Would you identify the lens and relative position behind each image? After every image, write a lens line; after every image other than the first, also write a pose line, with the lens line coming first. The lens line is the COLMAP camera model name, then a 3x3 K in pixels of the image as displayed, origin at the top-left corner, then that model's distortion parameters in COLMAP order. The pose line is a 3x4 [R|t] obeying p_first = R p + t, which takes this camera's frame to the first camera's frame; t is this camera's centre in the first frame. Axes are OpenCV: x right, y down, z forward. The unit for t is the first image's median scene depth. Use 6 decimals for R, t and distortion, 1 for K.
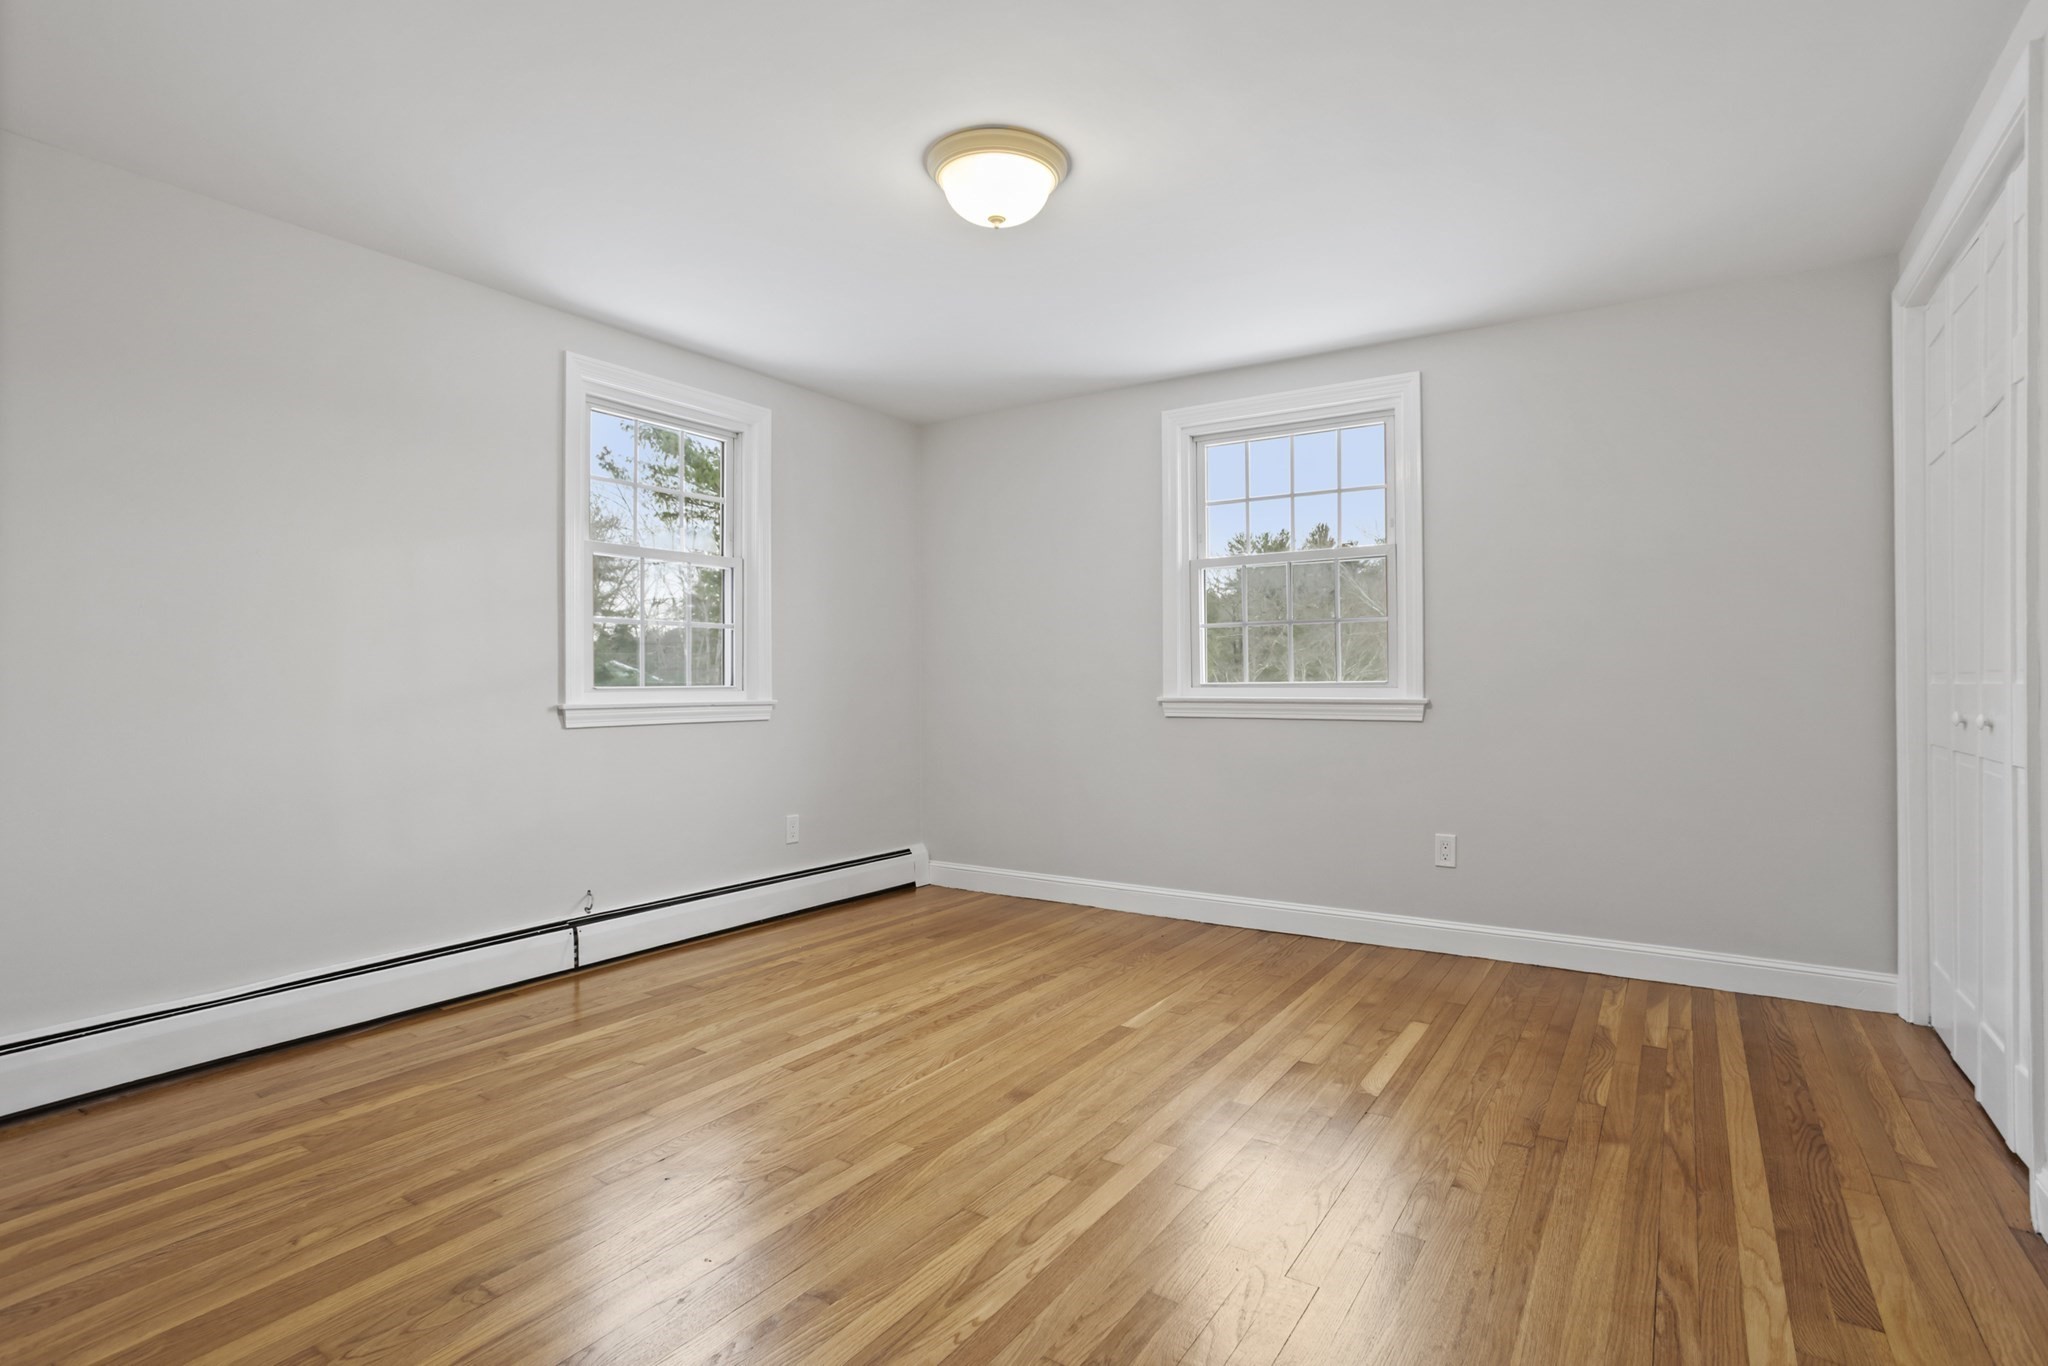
lens RADIAL K [[987.3, 0, 1033.7], [0, 987.3, 673.4], [0, 0, 1]] dist [-0.050681, 0.031354]
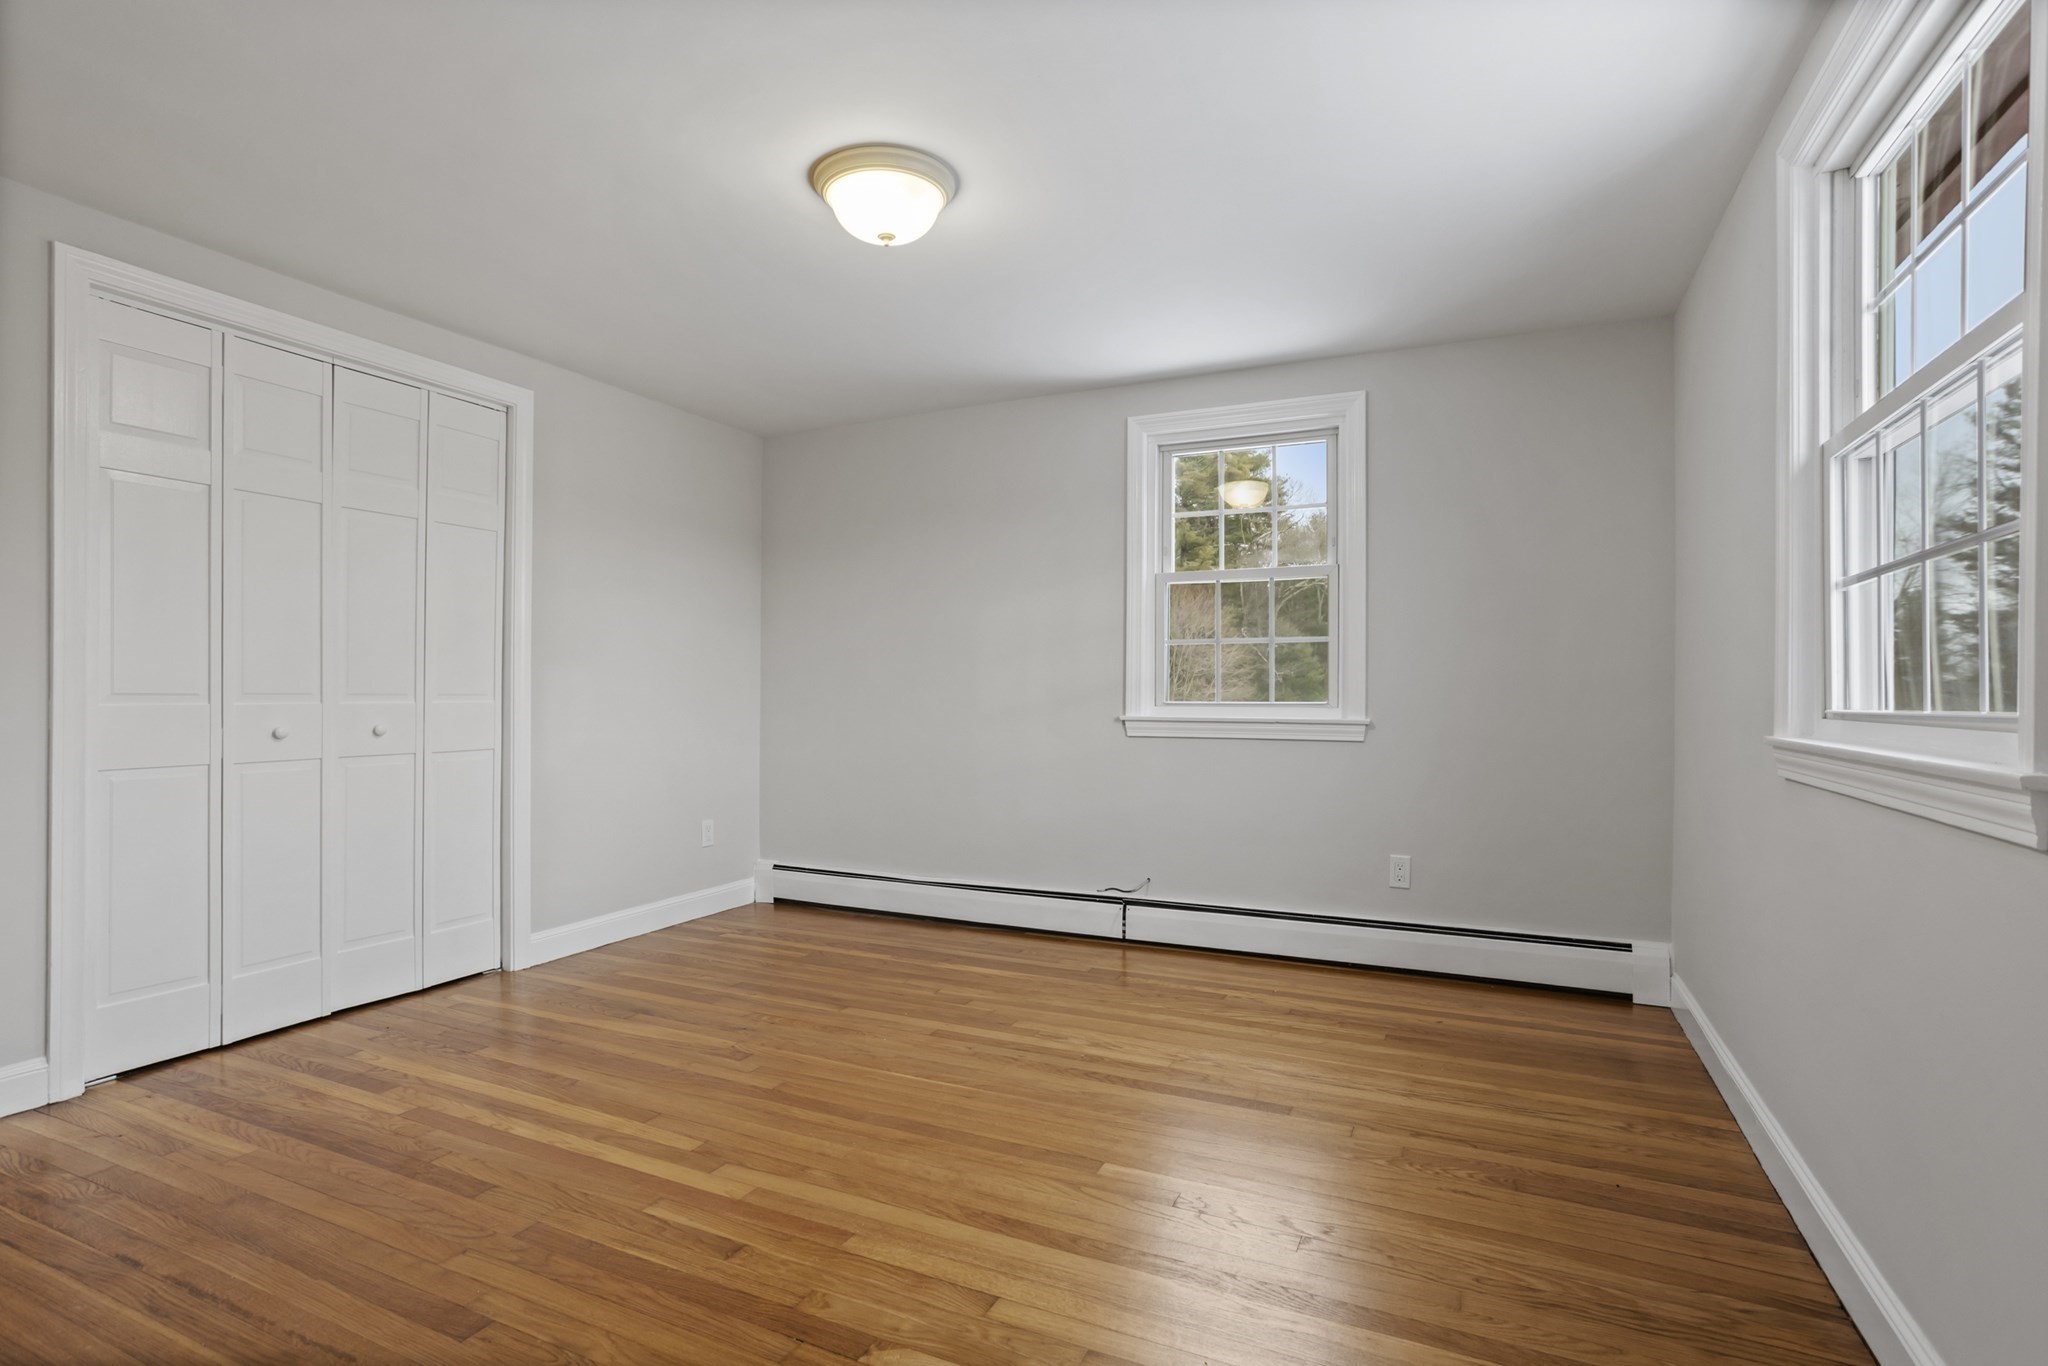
lens RADIAL K [[967.1, 0, 1018.9], [0, 967.1, 690.6], [0, 0, 1]] dist [-0.051409, -0.000200]
pose [[0.156247, -0.003572, -0.987712, 0.663938], [-0.000132, 0.999993, -0.003637, 0.005608], [0.987718, 0.000698, 0.156246, 0.694532]]
